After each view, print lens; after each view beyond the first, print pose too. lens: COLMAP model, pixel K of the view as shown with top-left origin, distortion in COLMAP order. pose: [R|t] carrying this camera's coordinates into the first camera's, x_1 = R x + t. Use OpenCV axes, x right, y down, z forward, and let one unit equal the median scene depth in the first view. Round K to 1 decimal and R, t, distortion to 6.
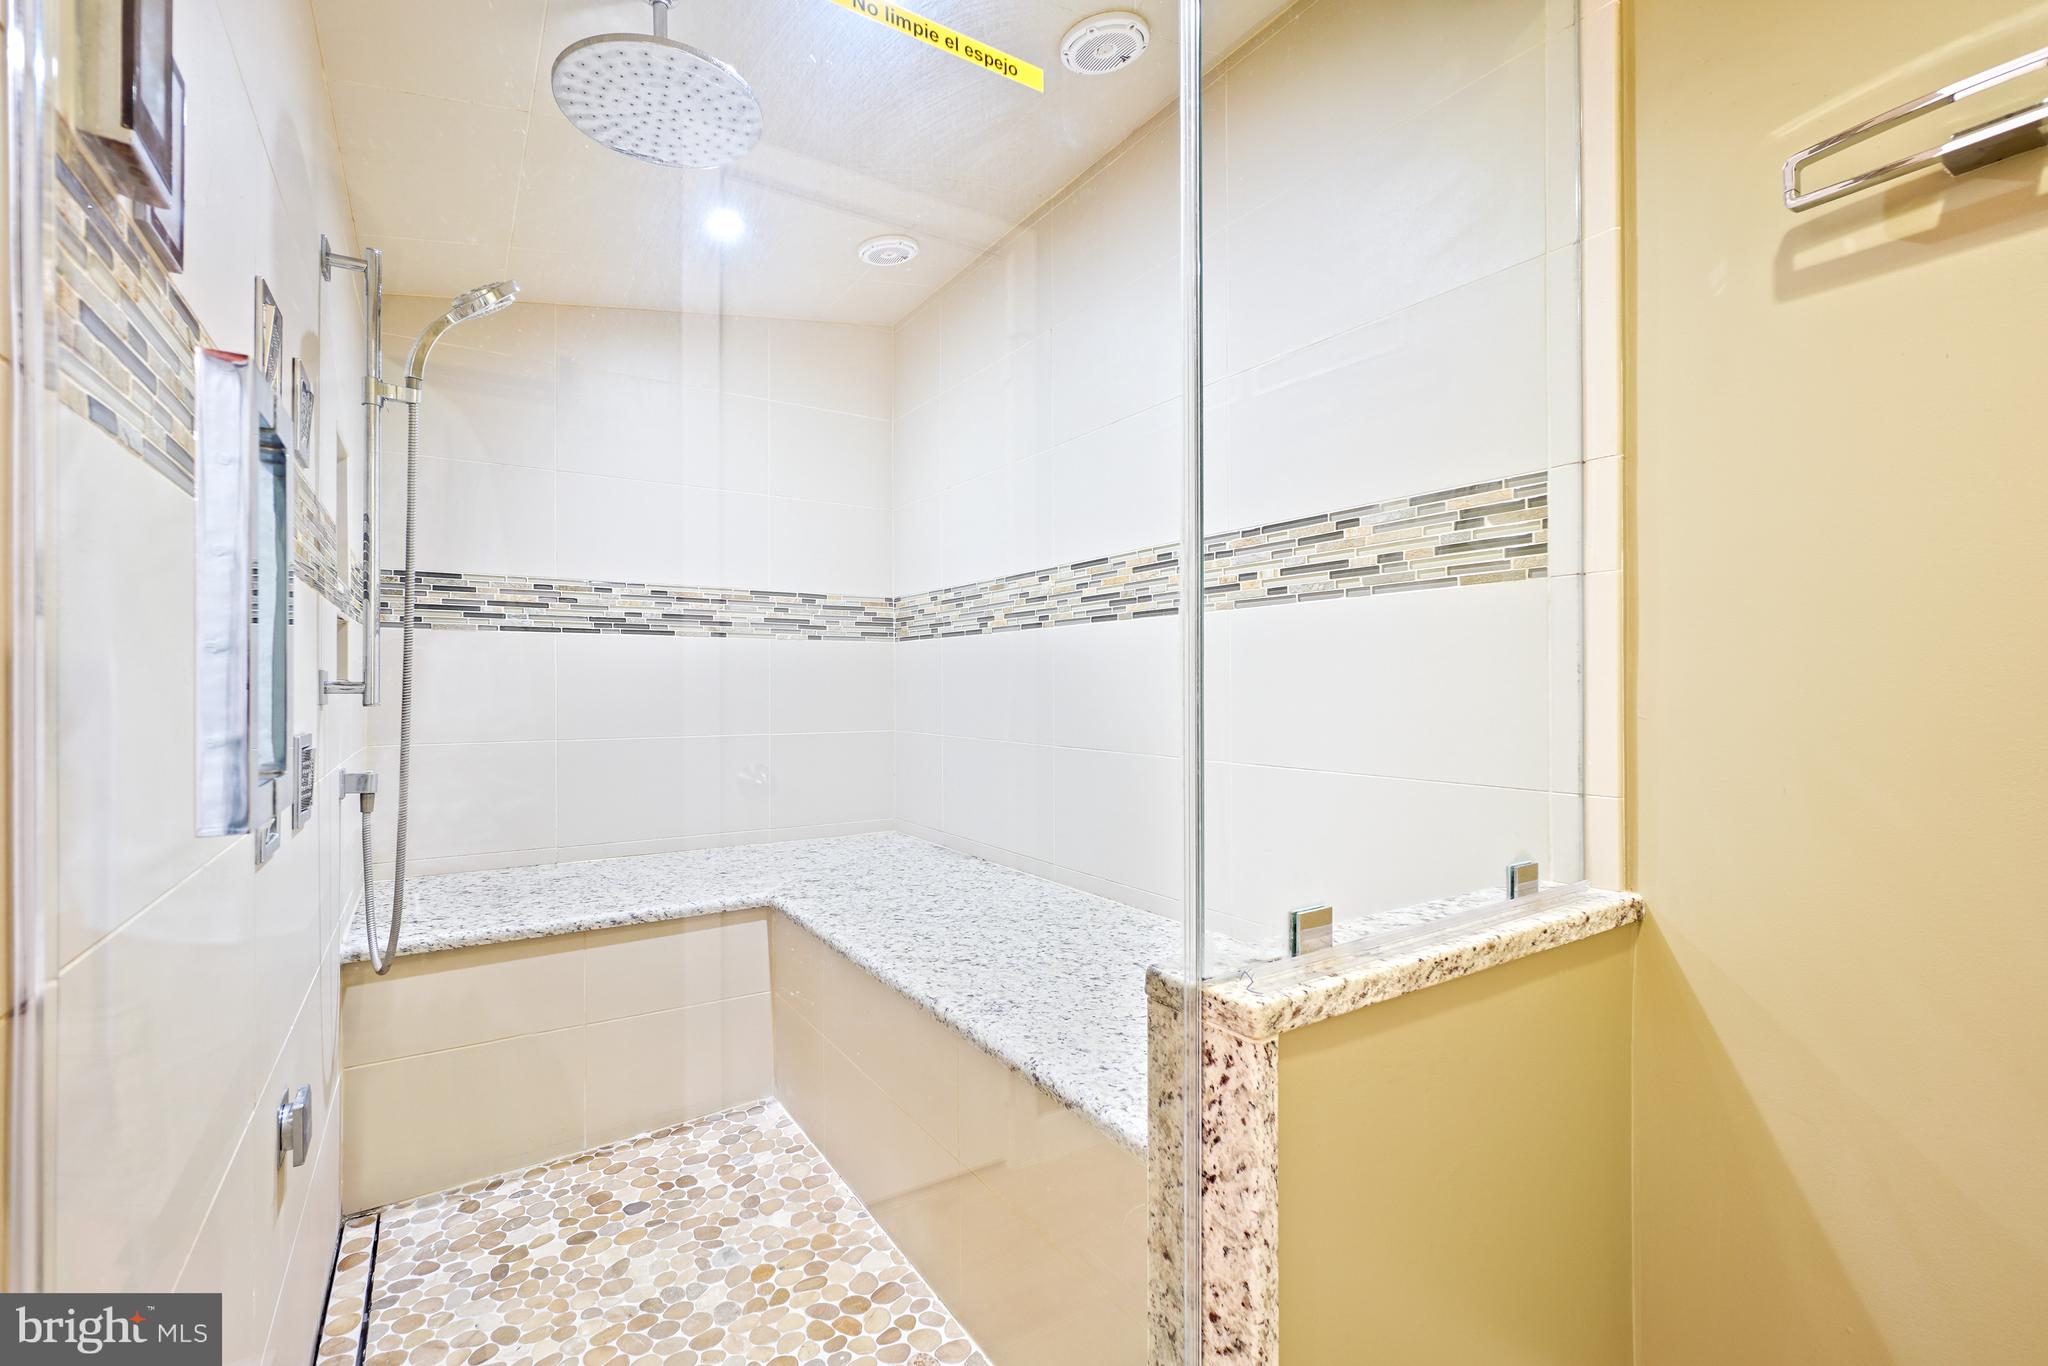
lens RADIAL K [[898.2, 0, 1024.0], [0, 898.2, 683.0], [0, 0, 1]] dist [-0.000572, -0.000069]
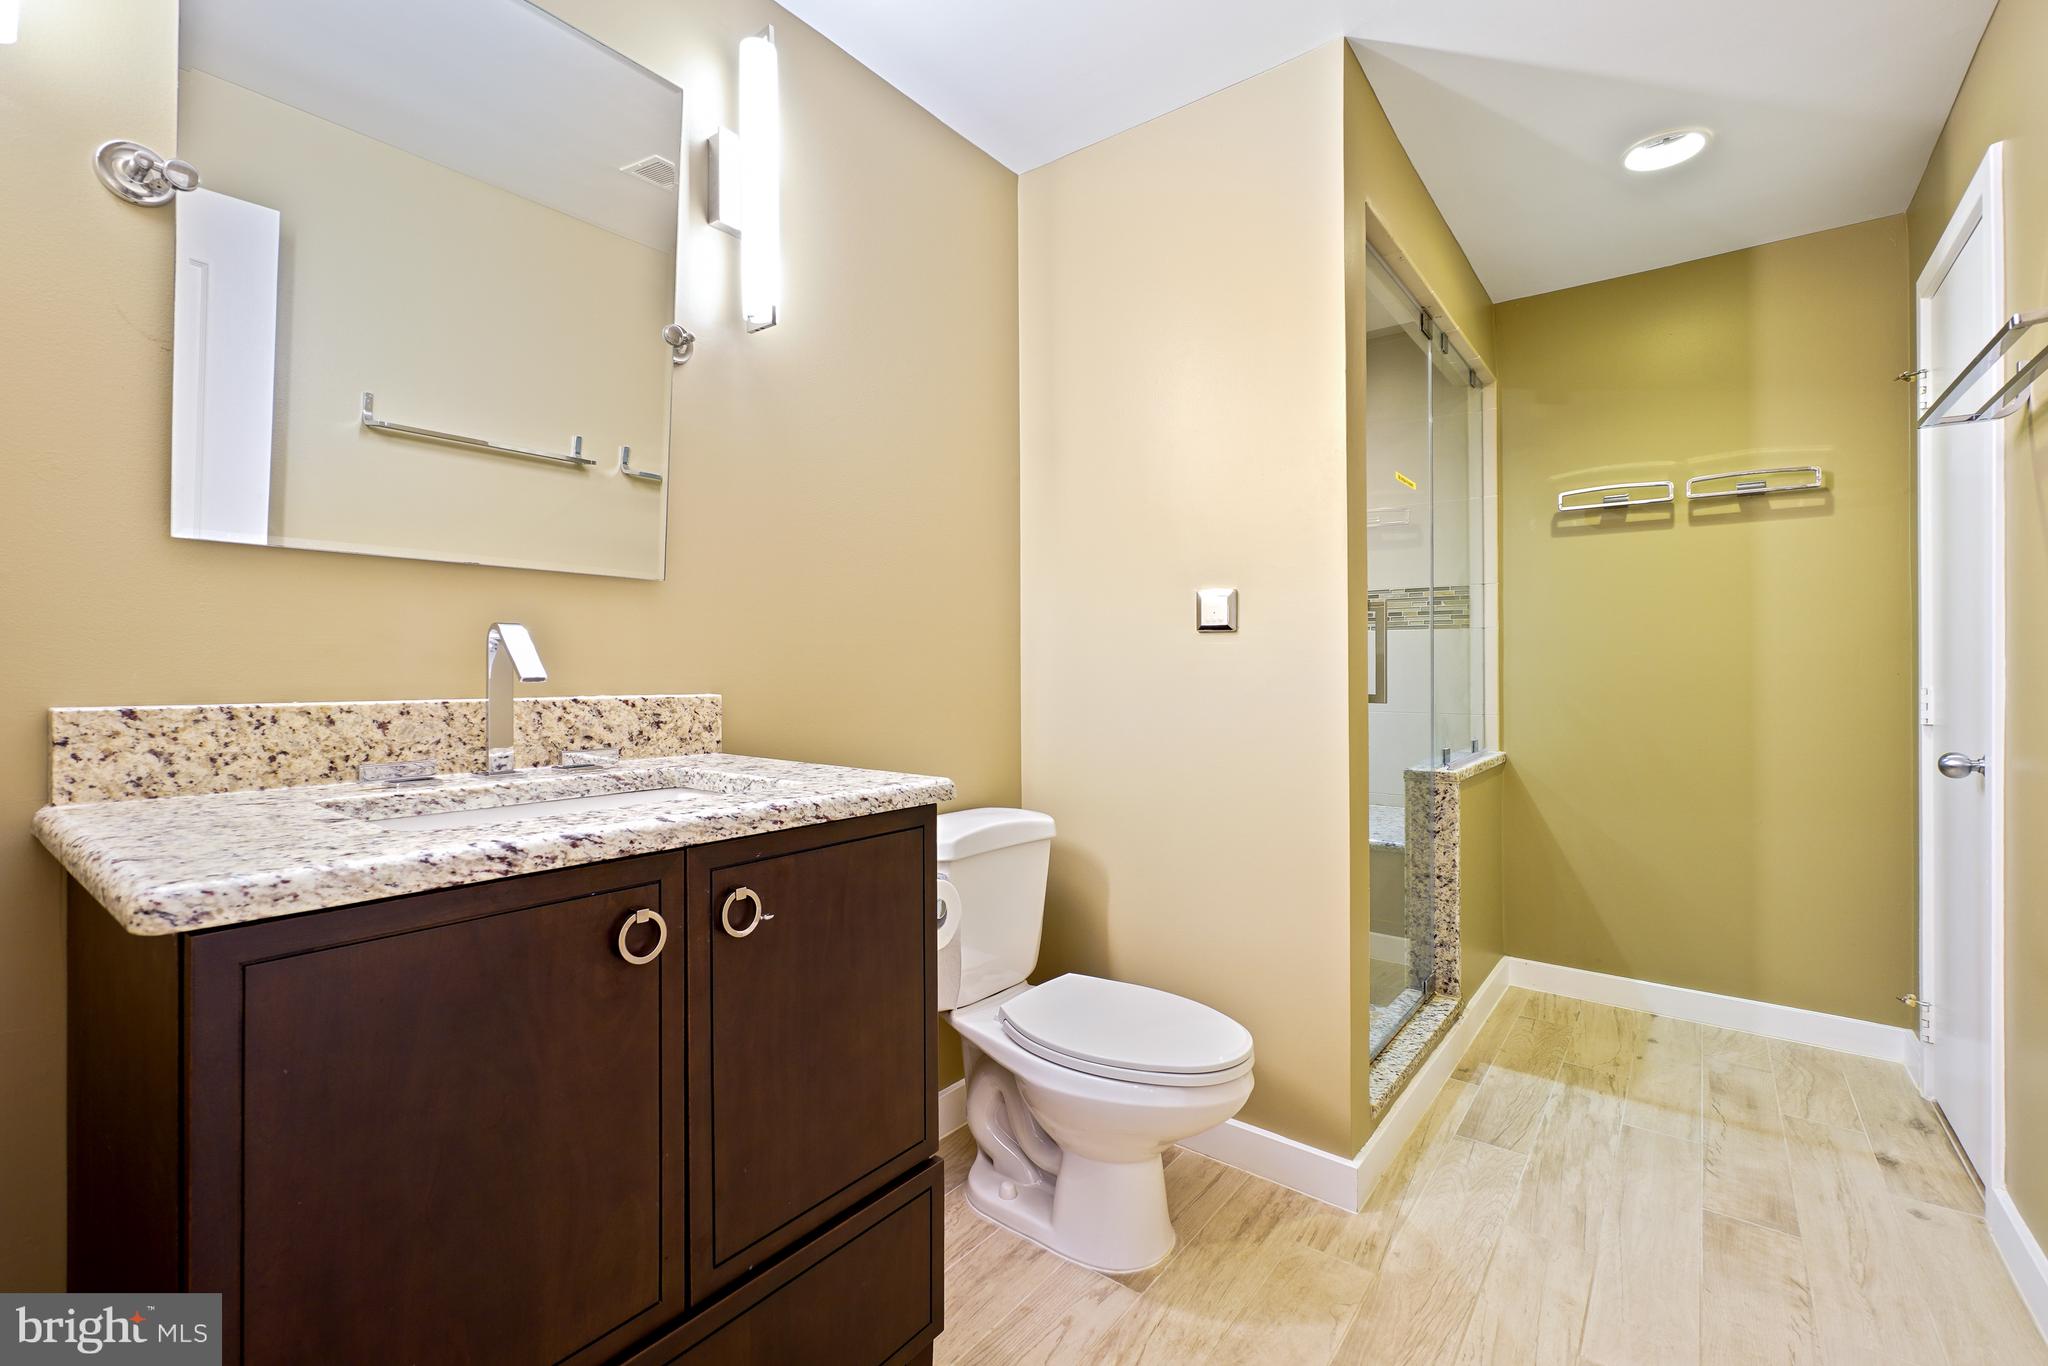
lens RADIAL K [[891.0, 0, 1029.7], [0, 891.0, 642.8], [0, 0, 1]] dist [0.000037, 0.000236]
pose [[0.941464, 0.024598, 0.336216, -2.111467], [-0.018010, 0.999580, -0.022701, 0.000473], [-0.336633, 0.015317, 0.941511, -1.386464]]
